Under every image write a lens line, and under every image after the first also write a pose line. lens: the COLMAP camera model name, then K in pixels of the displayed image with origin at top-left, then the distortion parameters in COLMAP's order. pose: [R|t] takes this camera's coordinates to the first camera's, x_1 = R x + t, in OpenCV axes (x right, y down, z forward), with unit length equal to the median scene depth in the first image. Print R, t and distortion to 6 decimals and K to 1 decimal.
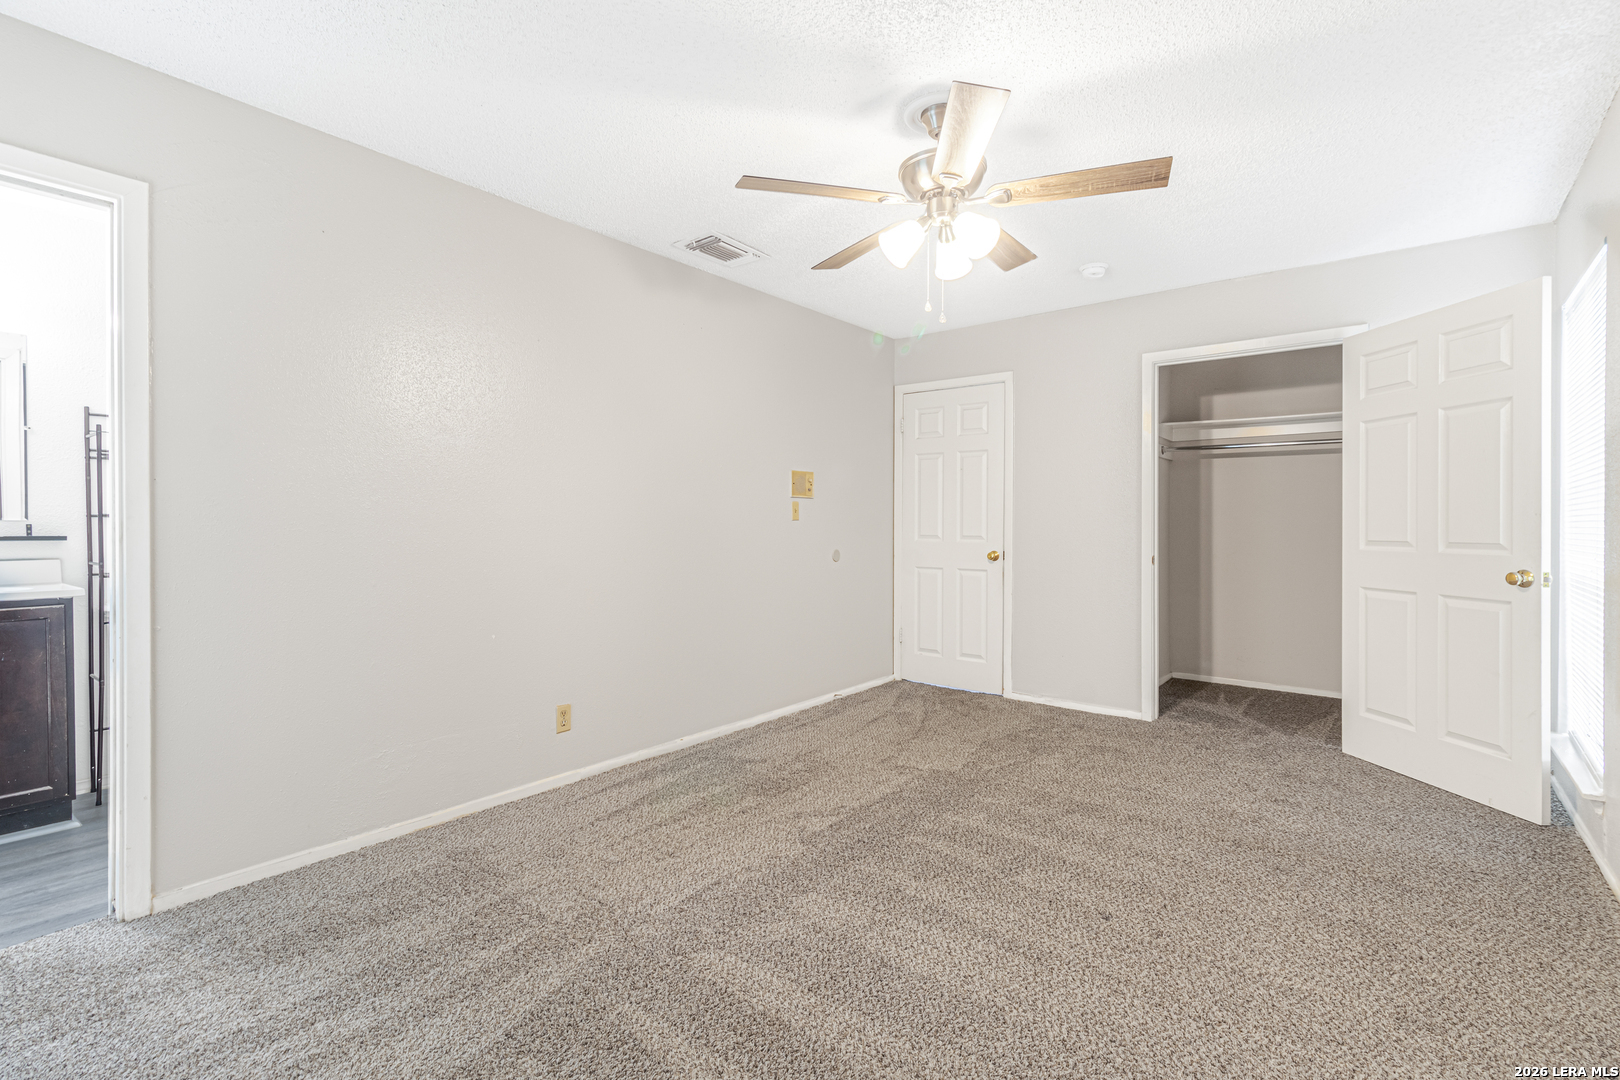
lens RADIAL K [[756.8, 0, 813.2], [0, 756.8, 523.8], [0, 0, 1]] dist [0.011925, 0.000602]
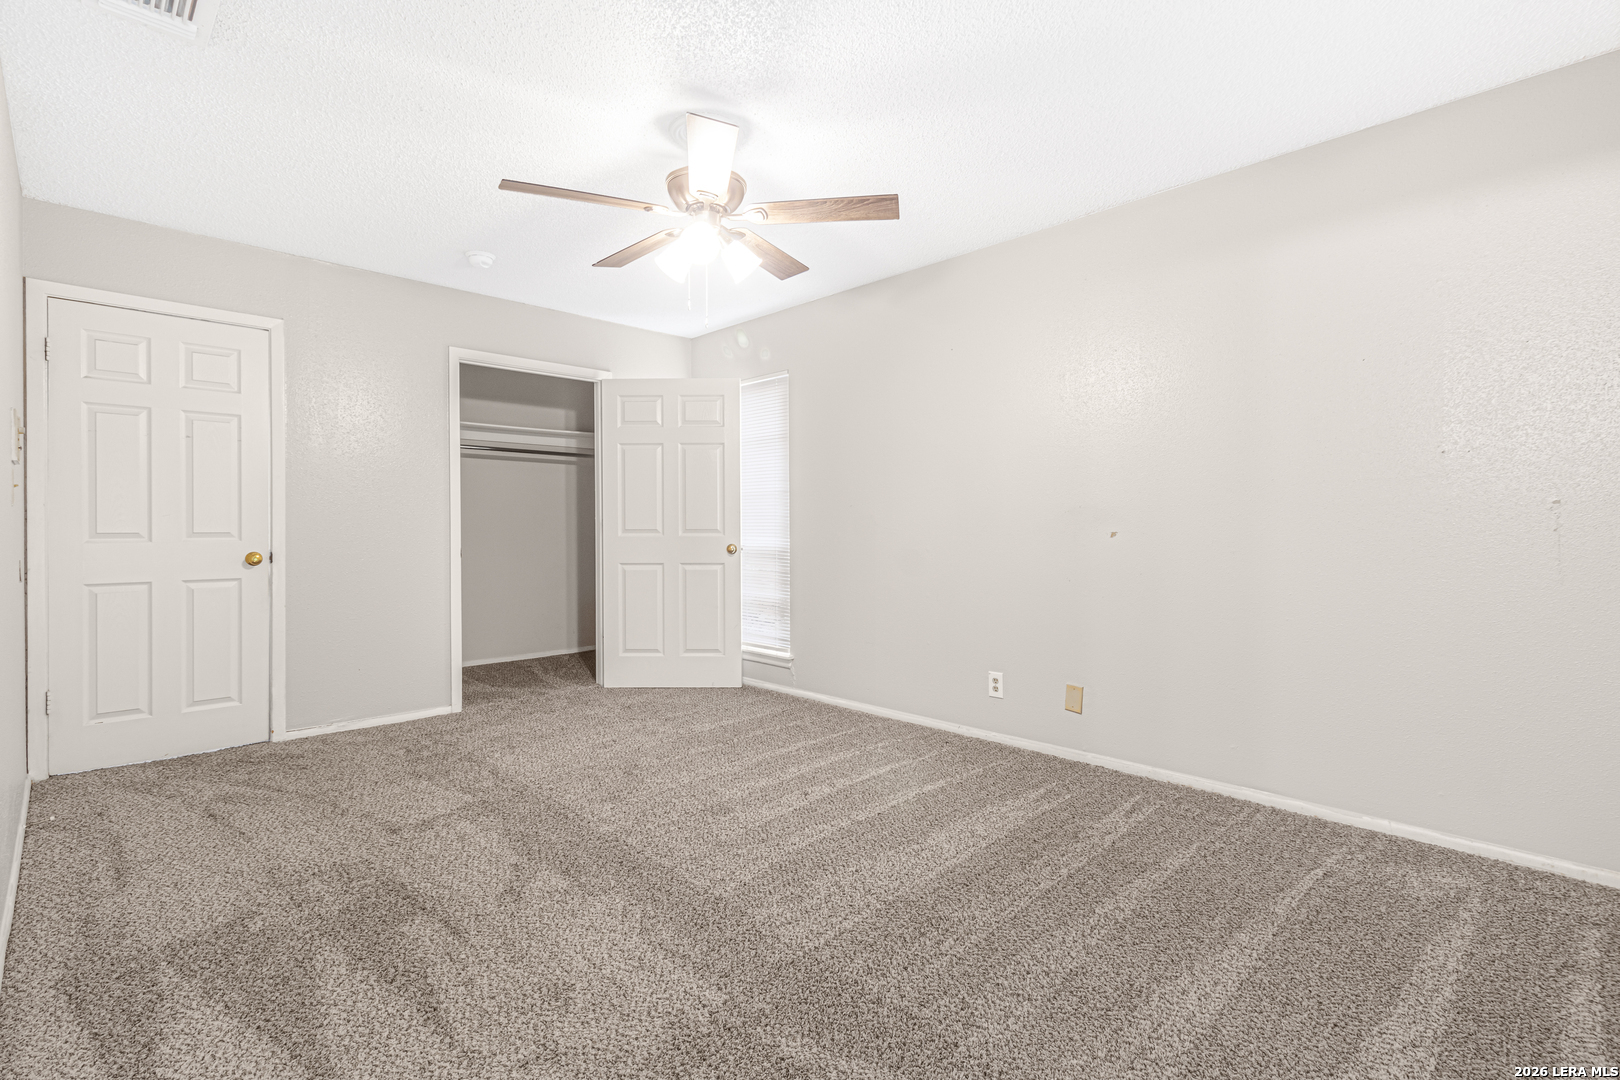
lens RADIAL K [[756.8, 0, 813.2], [0, 756.8, 523.8], [0, 0, 1]] dist [0.011925, 0.000602]
pose [[0.117904, -0.007360, 0.992998, -0.583445], [-0.003762, 0.999962, 0.007858, -0.000557], [-0.993018, -0.004662, 0.117872, 0.470268]]
